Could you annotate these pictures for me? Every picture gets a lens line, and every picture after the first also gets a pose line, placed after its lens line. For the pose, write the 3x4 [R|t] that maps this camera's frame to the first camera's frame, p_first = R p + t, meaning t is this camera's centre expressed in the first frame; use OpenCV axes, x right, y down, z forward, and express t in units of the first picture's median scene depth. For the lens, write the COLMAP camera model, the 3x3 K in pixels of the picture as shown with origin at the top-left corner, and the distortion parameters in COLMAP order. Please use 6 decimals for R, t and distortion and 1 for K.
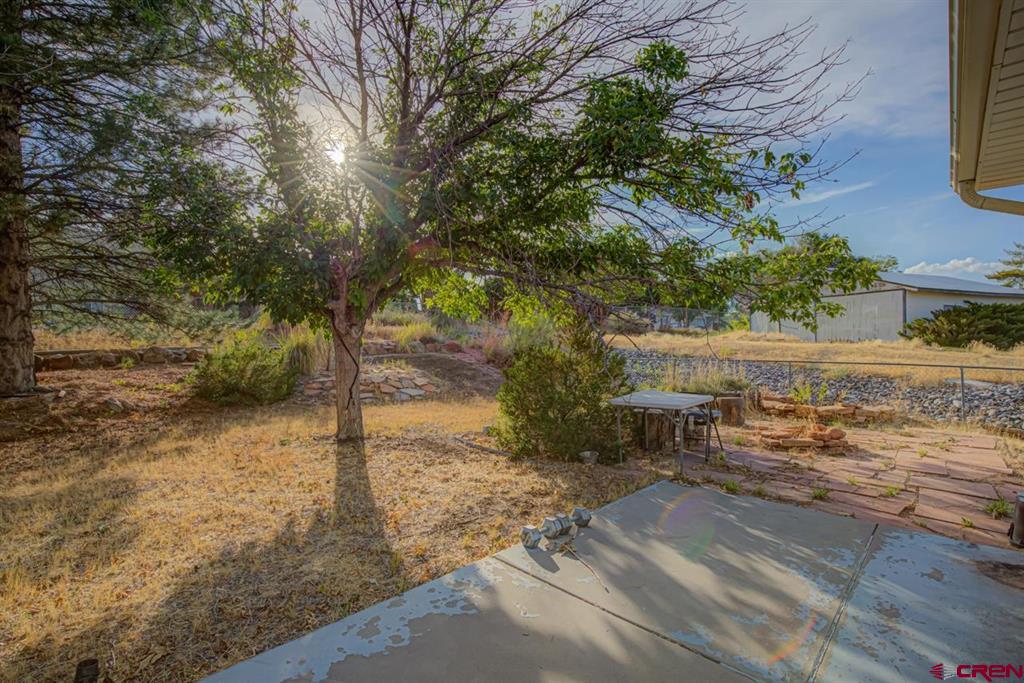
lens RADIAL K [[479.8, 0, 514.0], [0, 479.8, 343.1], [0, 0, 1]] dist [-0.039966, 0.014769]
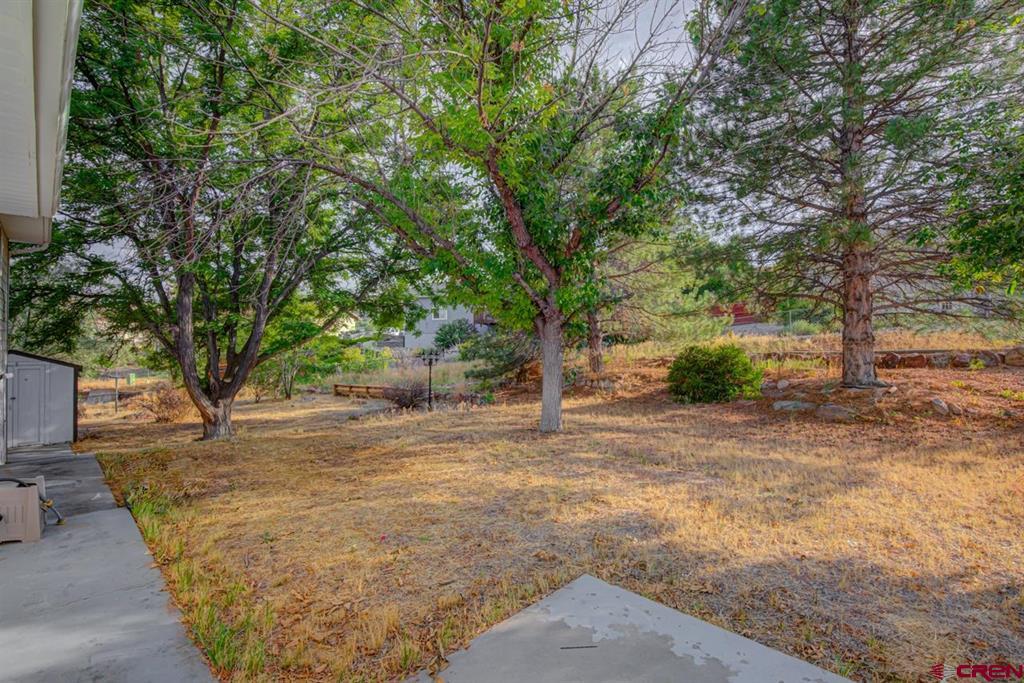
lens RADIAL K [[479.8, 0, 514.0], [0, 479.8, 343.1], [0, 0, 1]] dist [-0.039966, 0.014769]
pose [[-0.001818, 0.002906, -0.999994, 0.131882], [-0.000903, 0.999995, 0.002908, -0.001860], [0.999998, 0.000909, -0.001815, 0.120944]]
